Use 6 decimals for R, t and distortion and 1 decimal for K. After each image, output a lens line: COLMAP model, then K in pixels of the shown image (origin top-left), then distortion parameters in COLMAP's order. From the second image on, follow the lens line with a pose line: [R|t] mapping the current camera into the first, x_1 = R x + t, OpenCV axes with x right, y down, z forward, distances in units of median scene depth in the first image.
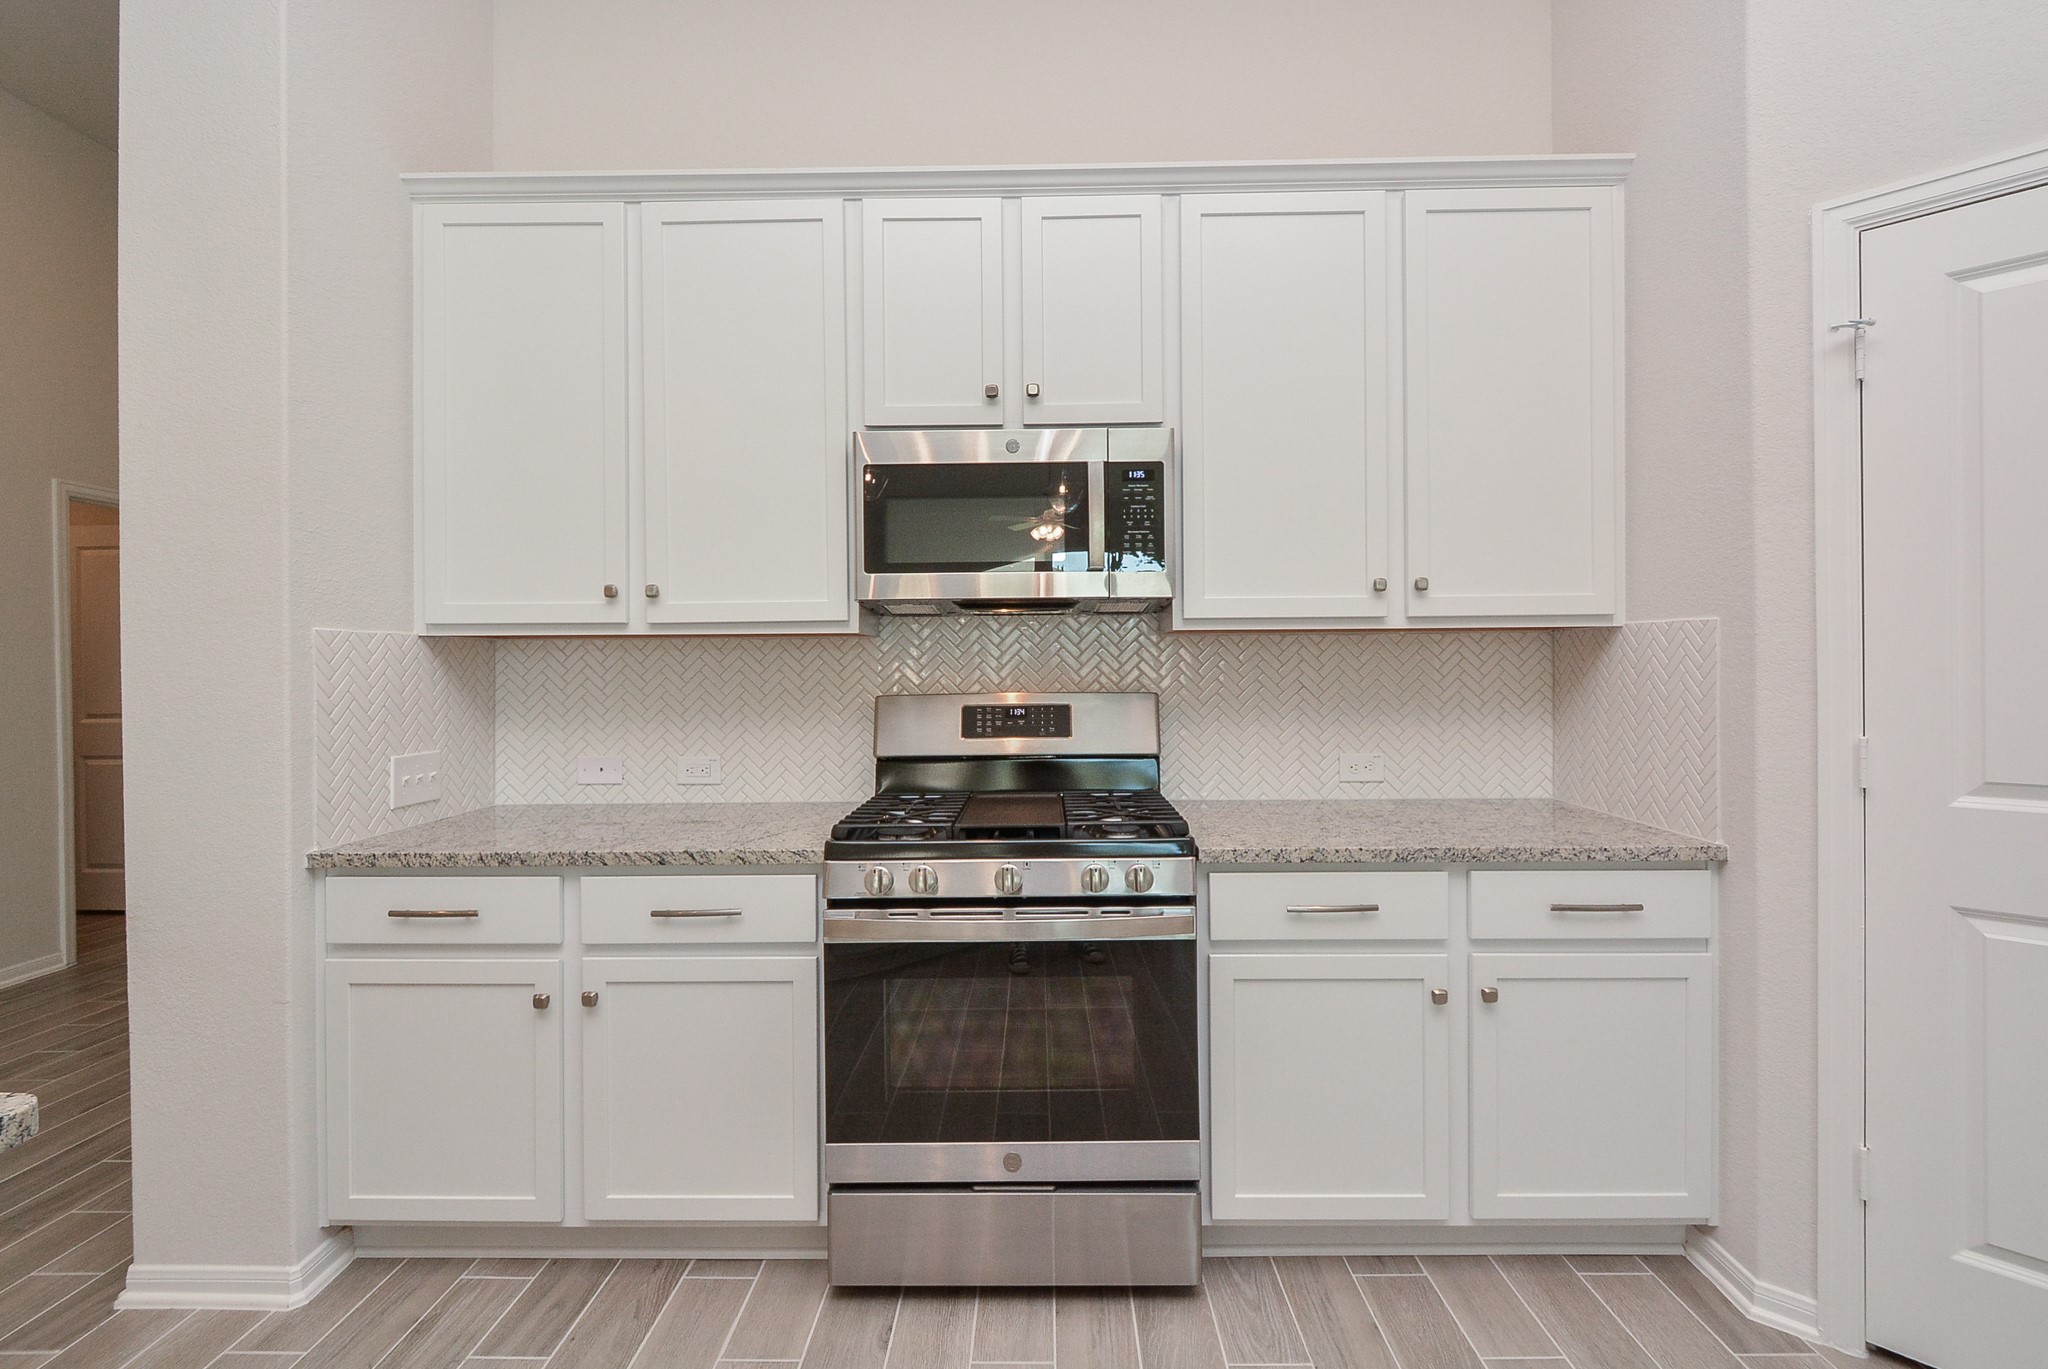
lens RADIAL K [[896.0, 0, 1030.7], [0, 896.0, 667.8], [0, 0, 1]] dist [0.007485, -0.007494]
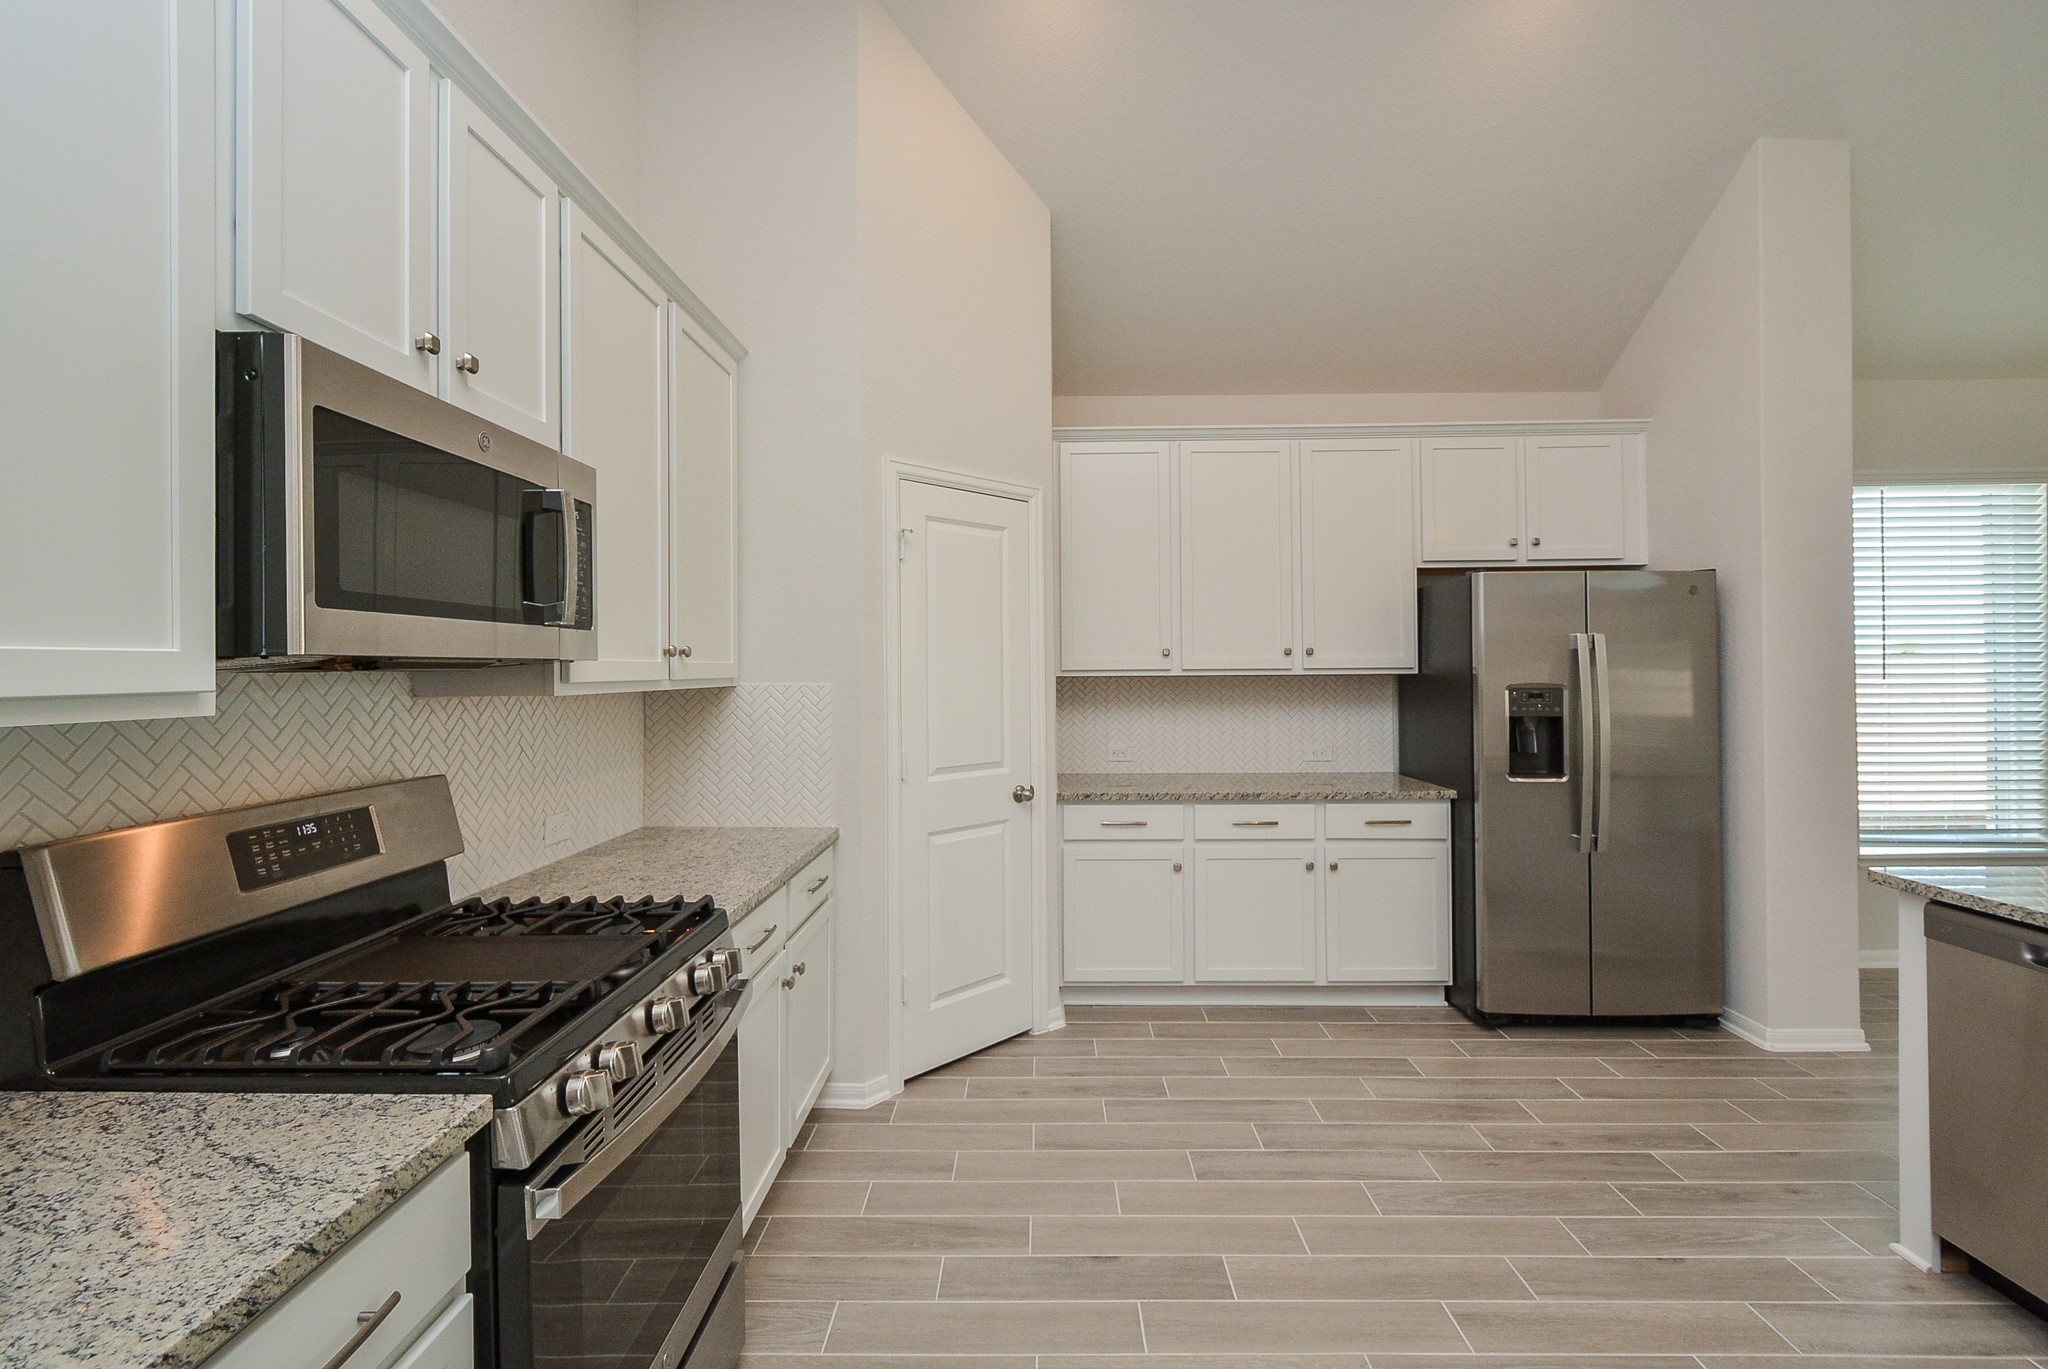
lens RADIAL K [[896.0, 0, 1030.7], [0, 896.0, 667.8], [0, 0, 1]] dist [0.007485, -0.007494]
pose [[-0.002487, 0.011496, 0.999931, -0.731649], [0.014929, 0.999823, -0.011457, -0.054754], [-0.999885, 0.014899, -0.002658, 0.578386]]
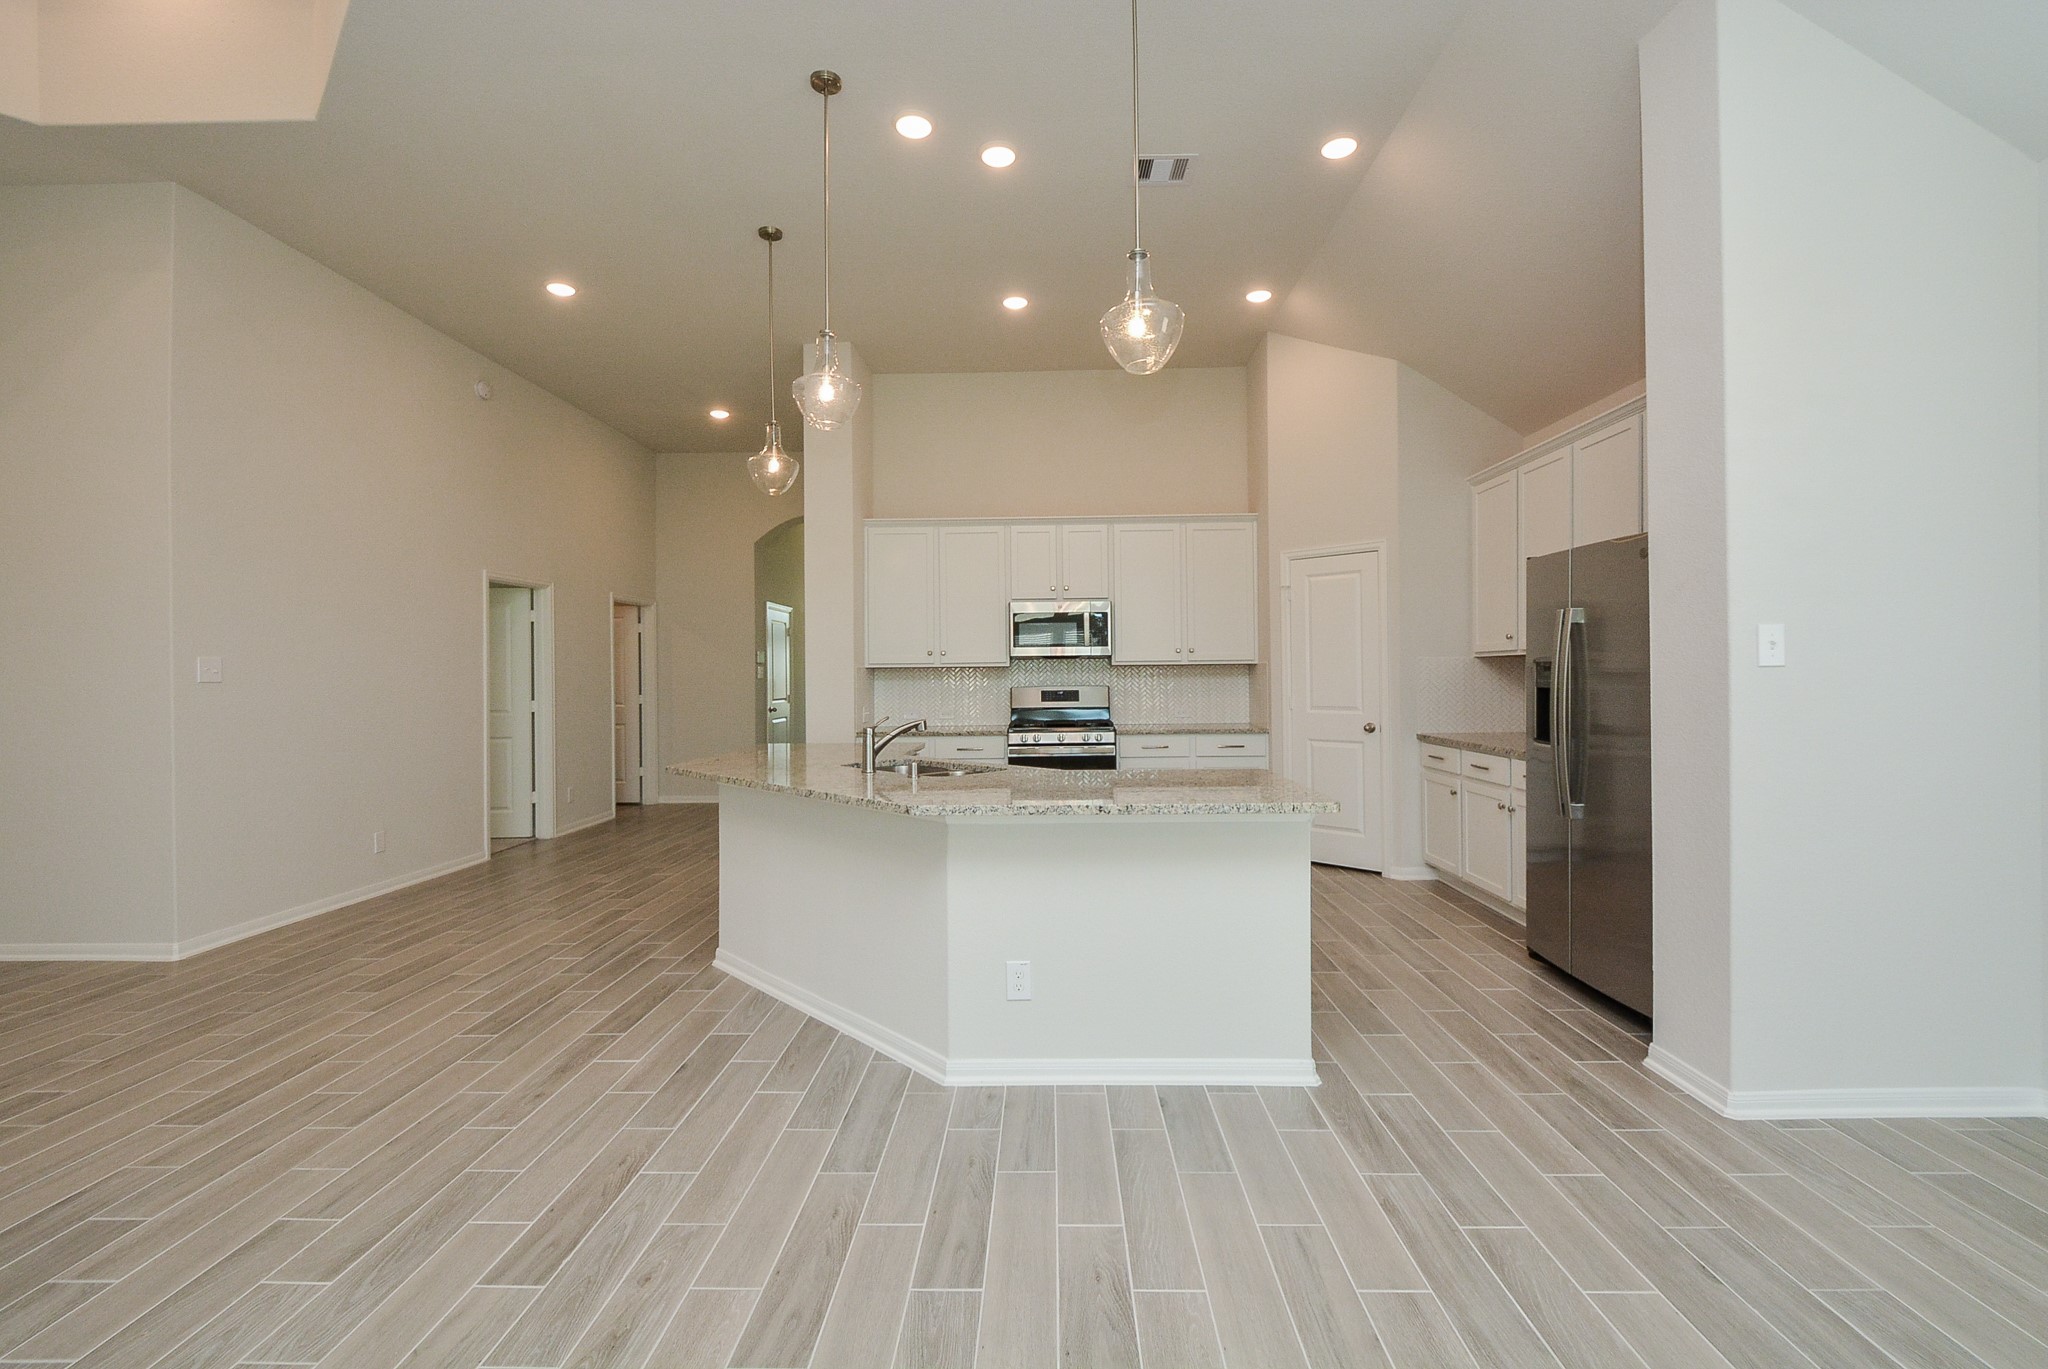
lens RADIAL K [[896.0, 0, 1030.7], [0, 896.0, 667.8], [0, 0, 1]] dist [0.007485, -0.007494]
pose [[0.999997, -0.002209, 0.000506, -0.127838], [0.002216, 0.999888, -0.014769, 0.013108], [-0.000473, 0.014770, 0.999891, -2.180780]]
